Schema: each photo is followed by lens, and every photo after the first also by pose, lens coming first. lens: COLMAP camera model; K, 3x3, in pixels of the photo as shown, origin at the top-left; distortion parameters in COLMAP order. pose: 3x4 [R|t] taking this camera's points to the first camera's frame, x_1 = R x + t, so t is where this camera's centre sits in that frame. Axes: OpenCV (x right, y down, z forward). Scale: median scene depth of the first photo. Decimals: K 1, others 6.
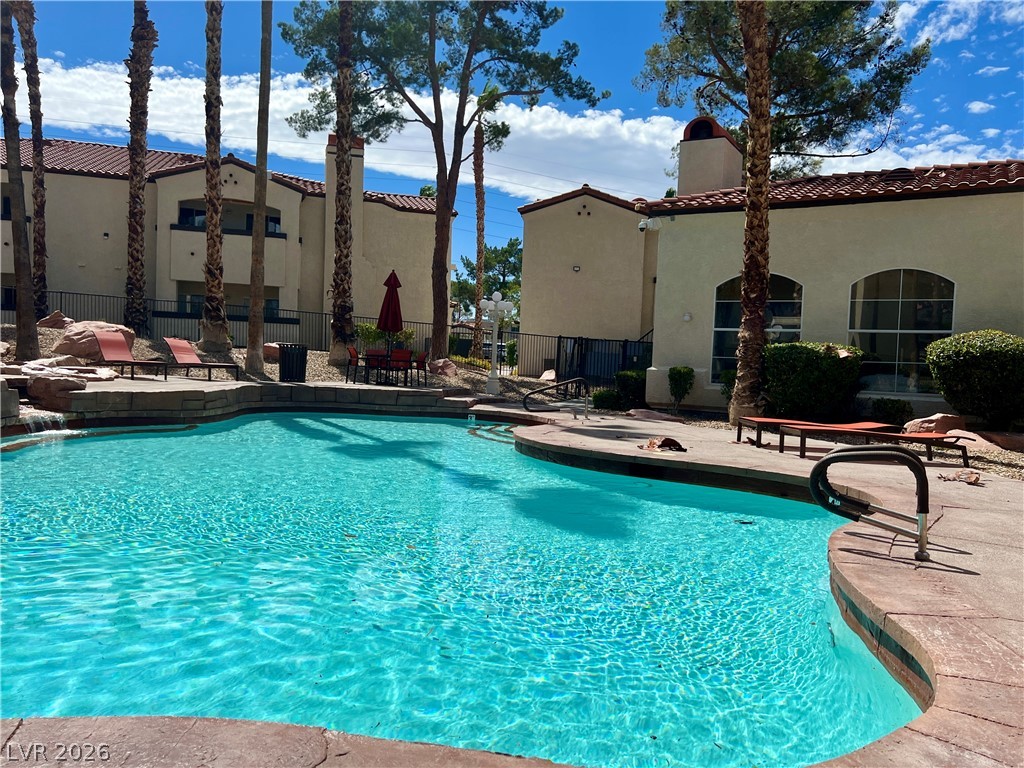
lens RADIAL K [[773.6, 0, 512.0], [0, 773.6, 384.0], [0, 0, 1]] dist [0.062426, -0.037976]
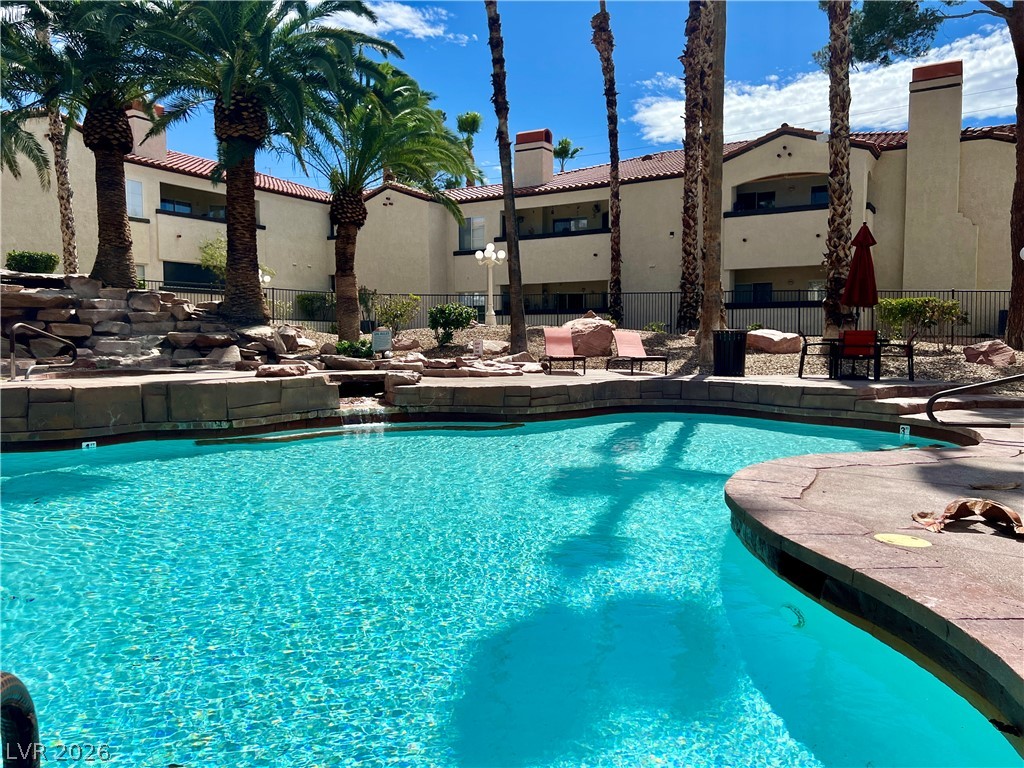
lens RADIAL K [[773.6, 0, 512.0], [0, 773.6, 384.0], [0, 0, 1]] dist [0.062426, -0.037976]
pose [[0.671477, 0.005801, -0.741003, 0.150658], [0.001221, 0.999959, 0.008935, -0.001003], [0.741025, -0.006905, 0.671442, 0.220967]]
